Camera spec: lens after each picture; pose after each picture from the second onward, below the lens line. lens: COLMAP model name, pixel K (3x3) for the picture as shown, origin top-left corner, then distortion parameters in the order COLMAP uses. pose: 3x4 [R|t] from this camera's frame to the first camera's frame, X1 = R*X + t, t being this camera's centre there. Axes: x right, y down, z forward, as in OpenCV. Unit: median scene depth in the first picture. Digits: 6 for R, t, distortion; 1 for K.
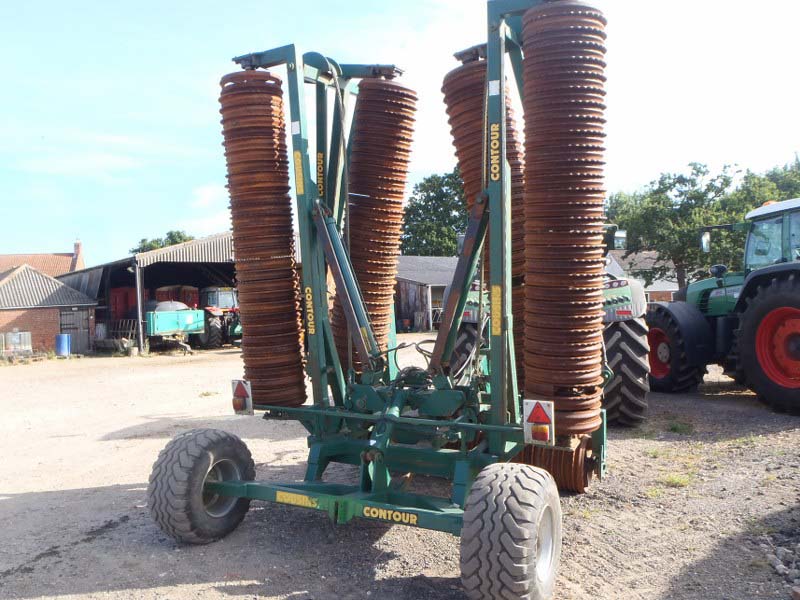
lens RADIAL K [[646.6, 0, 401.3], [0, 646.6, 293.9], [0, 0, 1]] dist [-0.048602, 0.009471]
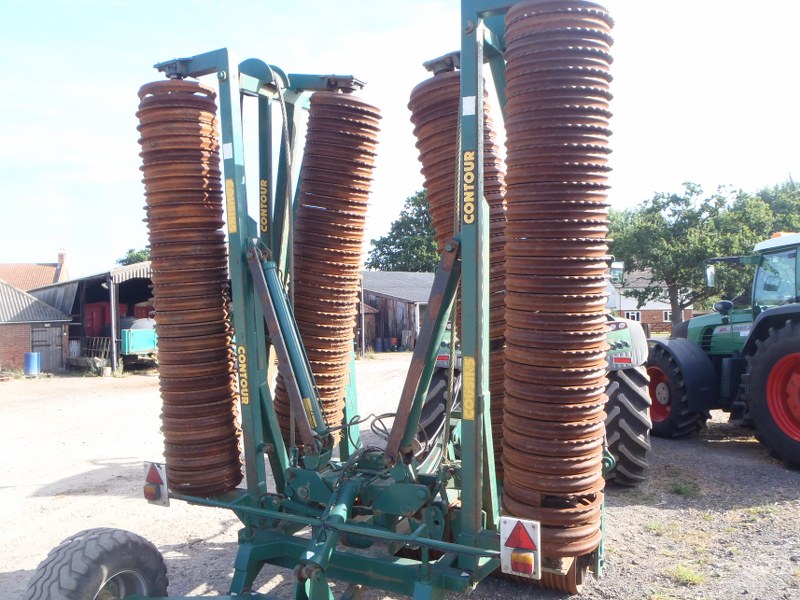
lens RADIAL K [[658.4, 0, 400.0], [0, 658.4, 300.0], [0, 0, 1]] dist [-0.047911, 0.006190]
pose [[0.999817, 0.011228, 0.015503, 0.041000], [-0.010984, 0.999816, -0.015712, -0.056548], [-0.015676, 0.015539, 0.999756, 0.165860]]
